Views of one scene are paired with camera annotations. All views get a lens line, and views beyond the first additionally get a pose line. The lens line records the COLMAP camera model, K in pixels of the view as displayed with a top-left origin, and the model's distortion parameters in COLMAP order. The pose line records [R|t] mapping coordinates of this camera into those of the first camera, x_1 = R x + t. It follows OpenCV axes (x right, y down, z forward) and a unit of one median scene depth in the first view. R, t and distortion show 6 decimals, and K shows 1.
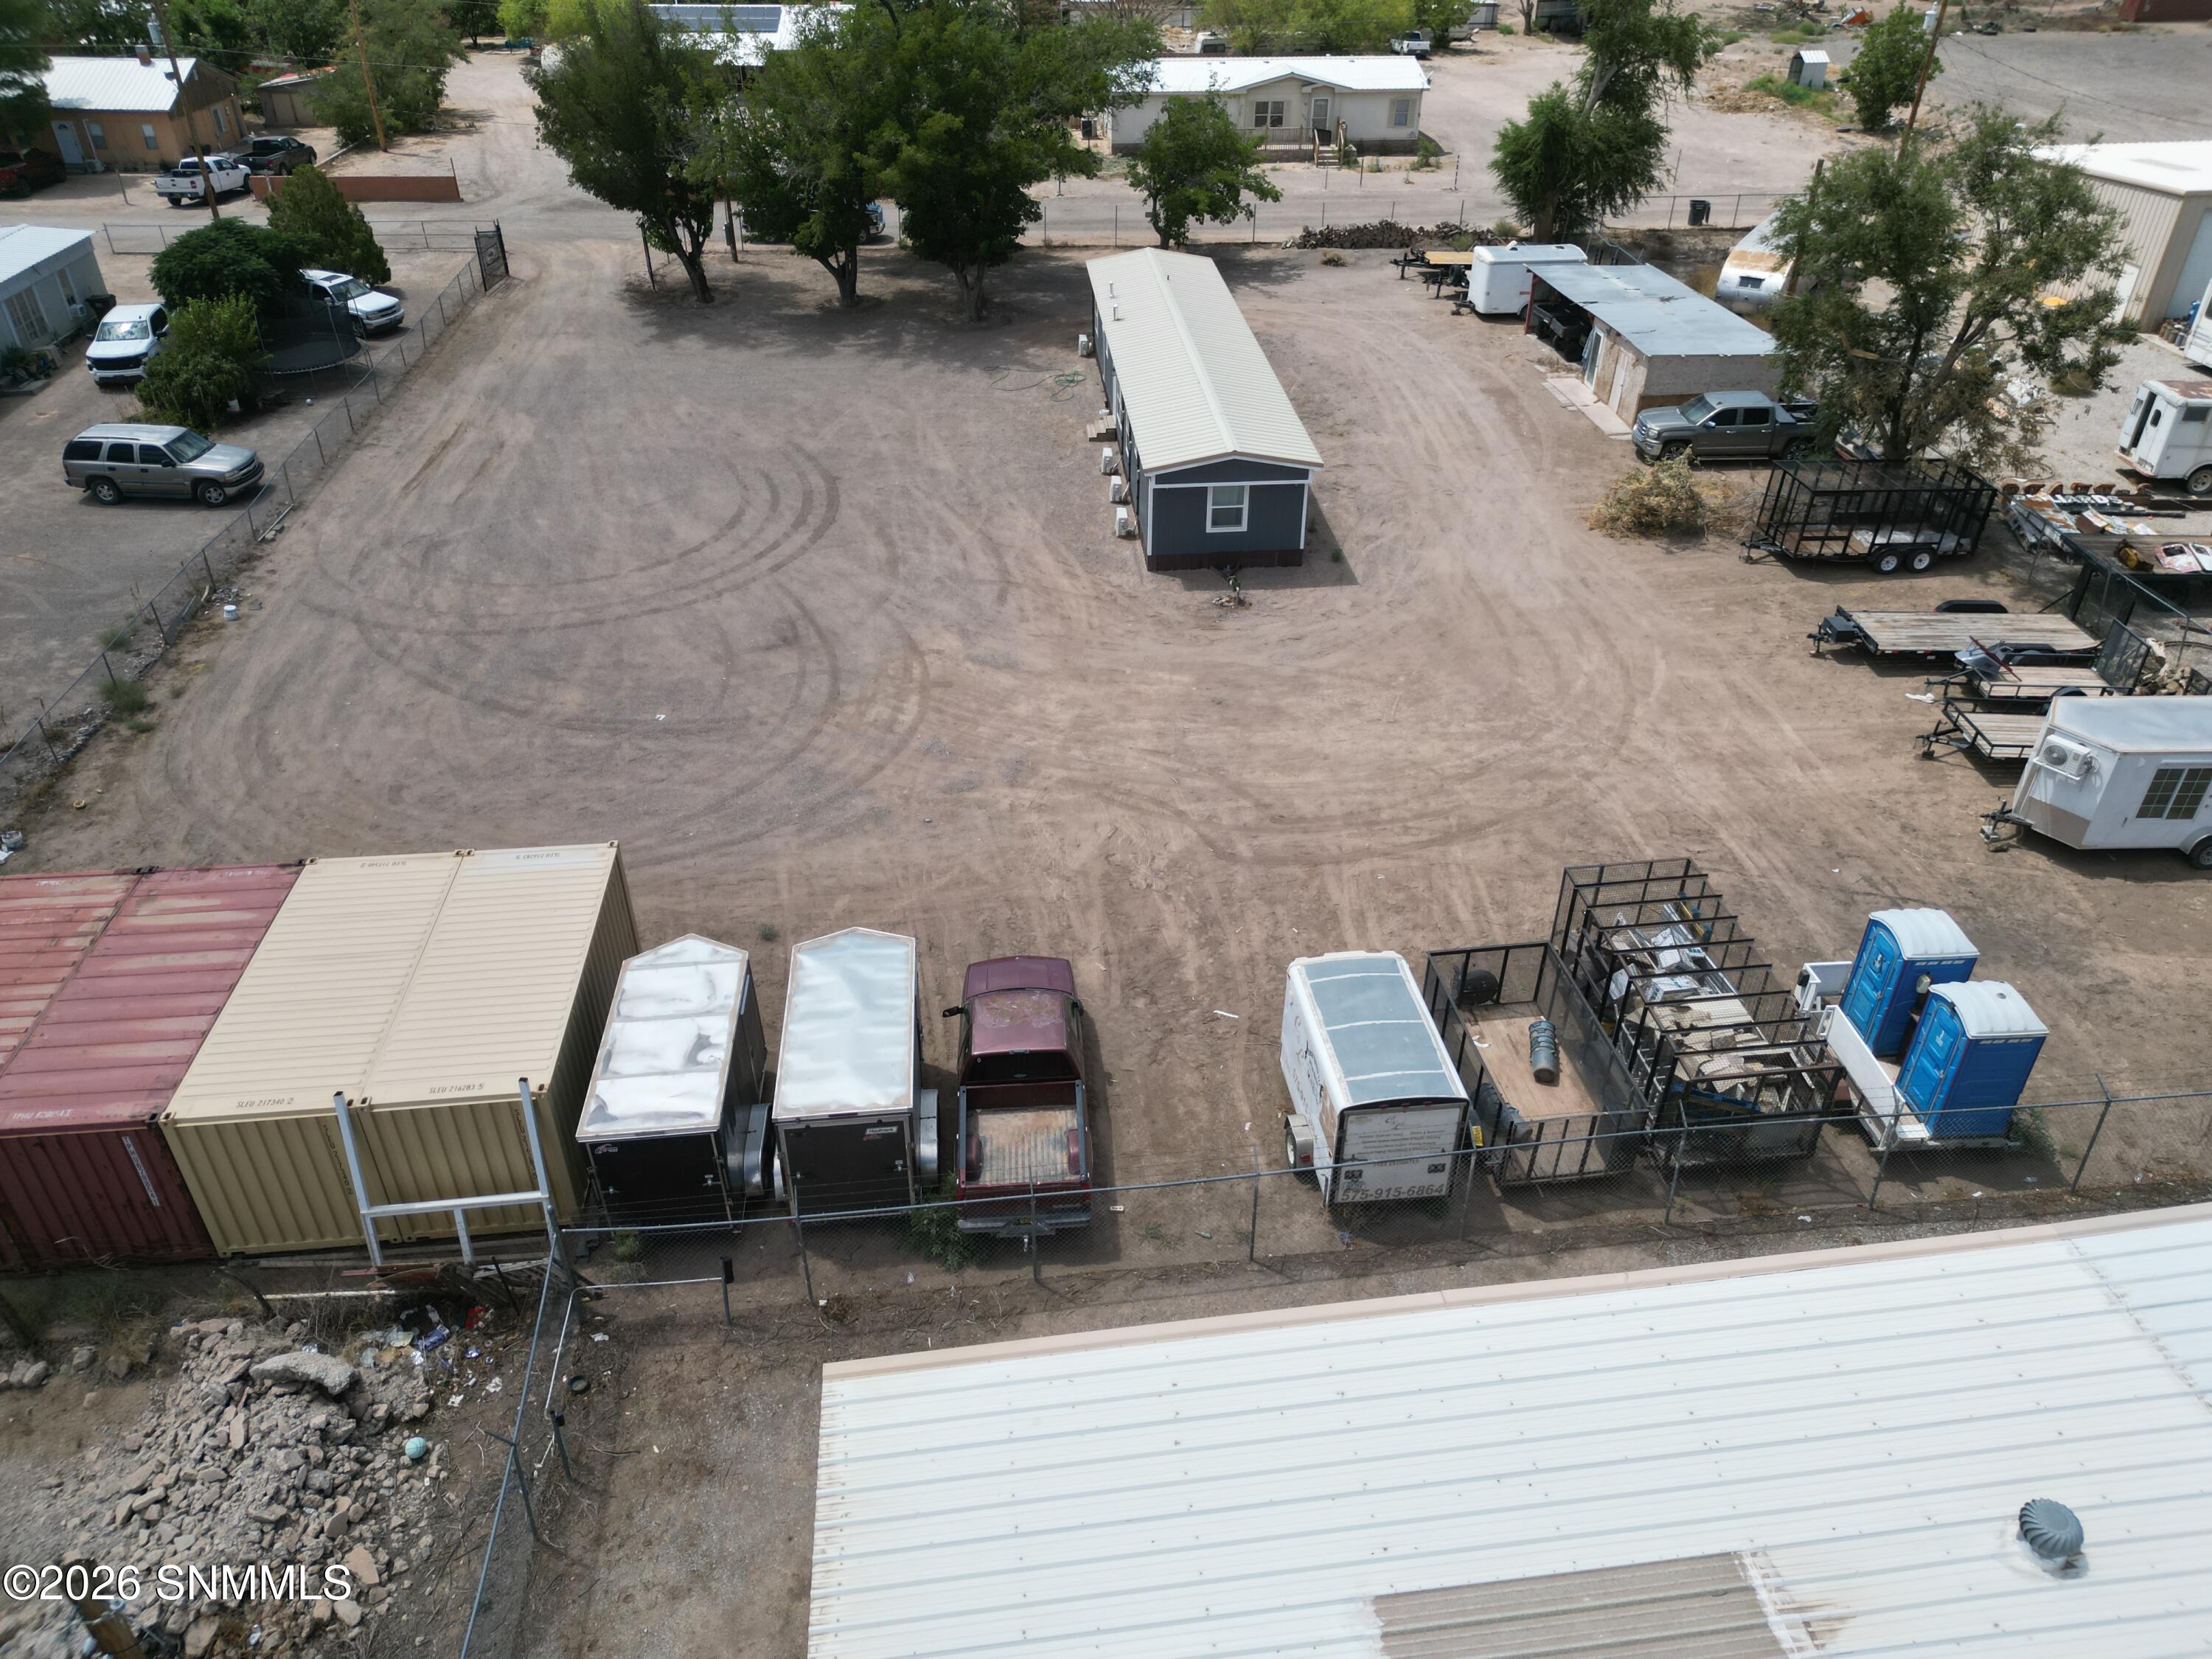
lens RADIAL K [[1546.5, 0, 1100.9], [0, 1546.5, 835.0], [0, 0, 1]] dist [0.068102, -0.066674]
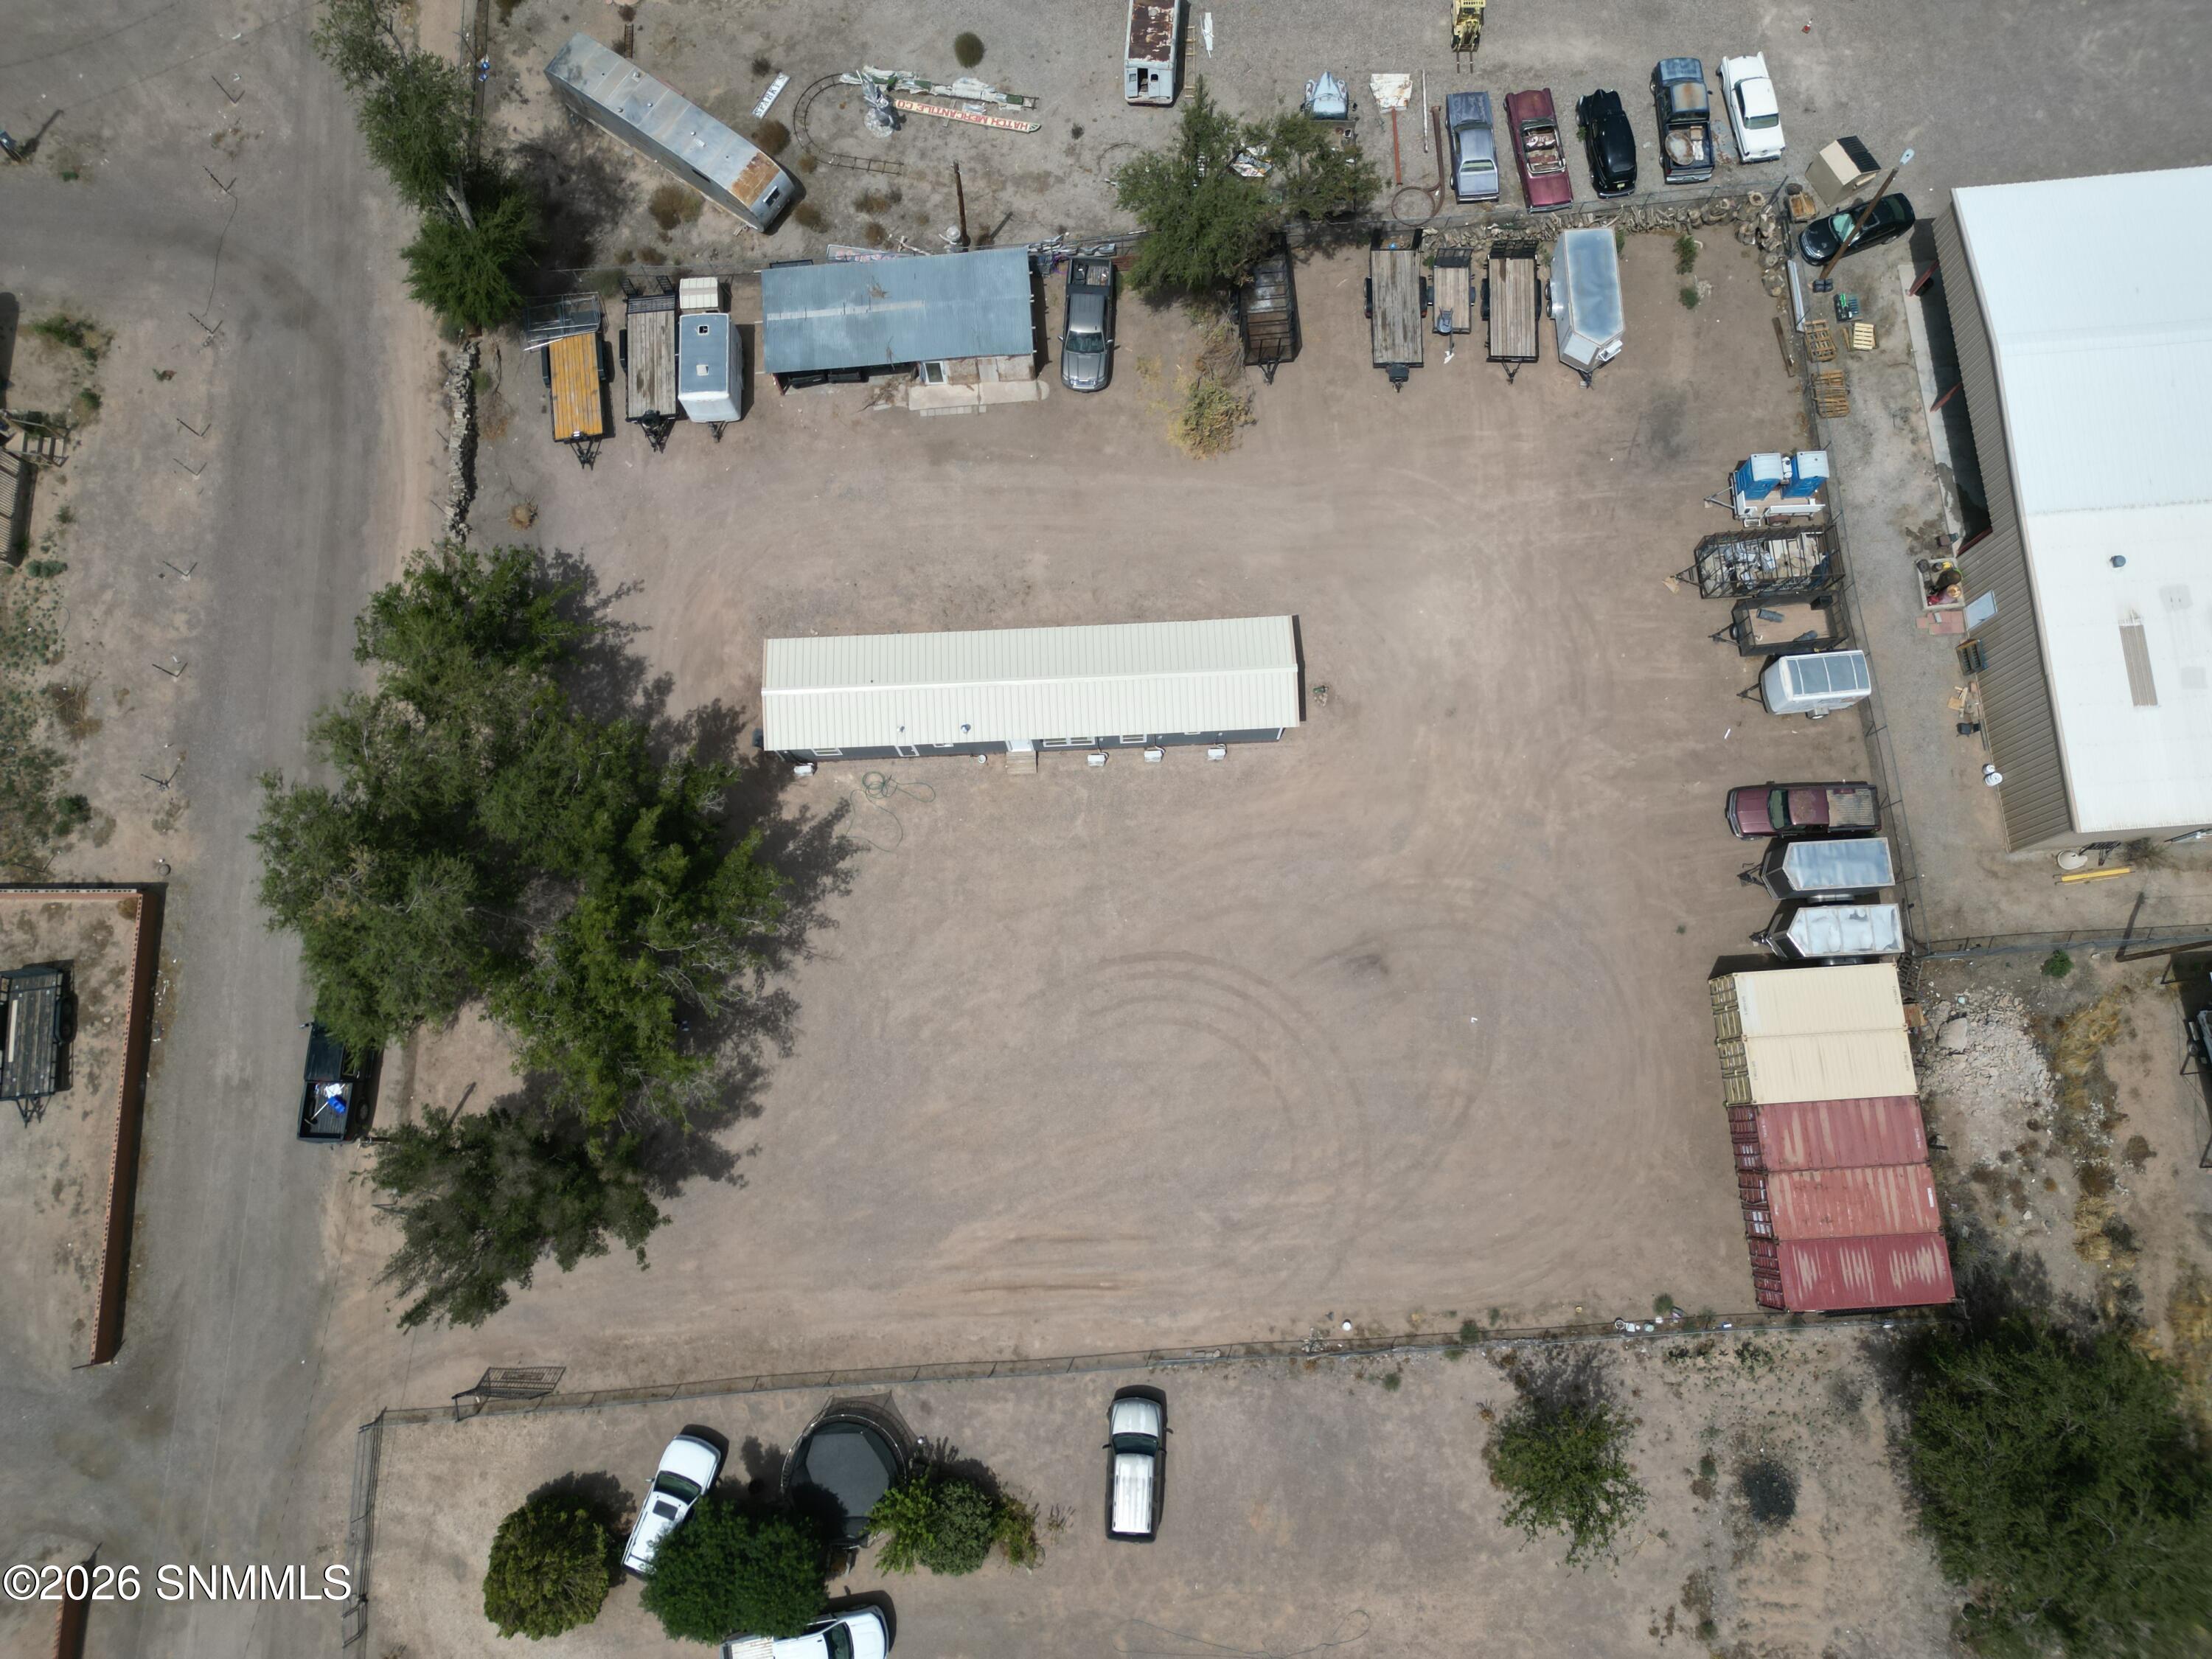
lens RADIAL K [[1546.5, 0, 1100.9], [0, 1546.5, 835.0], [0, 0, 1]] dist [0.068102, -0.066674]
pose [[0.038641, -0.977479, 0.207465, -0.402042], [0.572072, 0.191868, 0.797446, -1.536674], [-0.819293, 0.087870, 0.566602, 0.289336]]
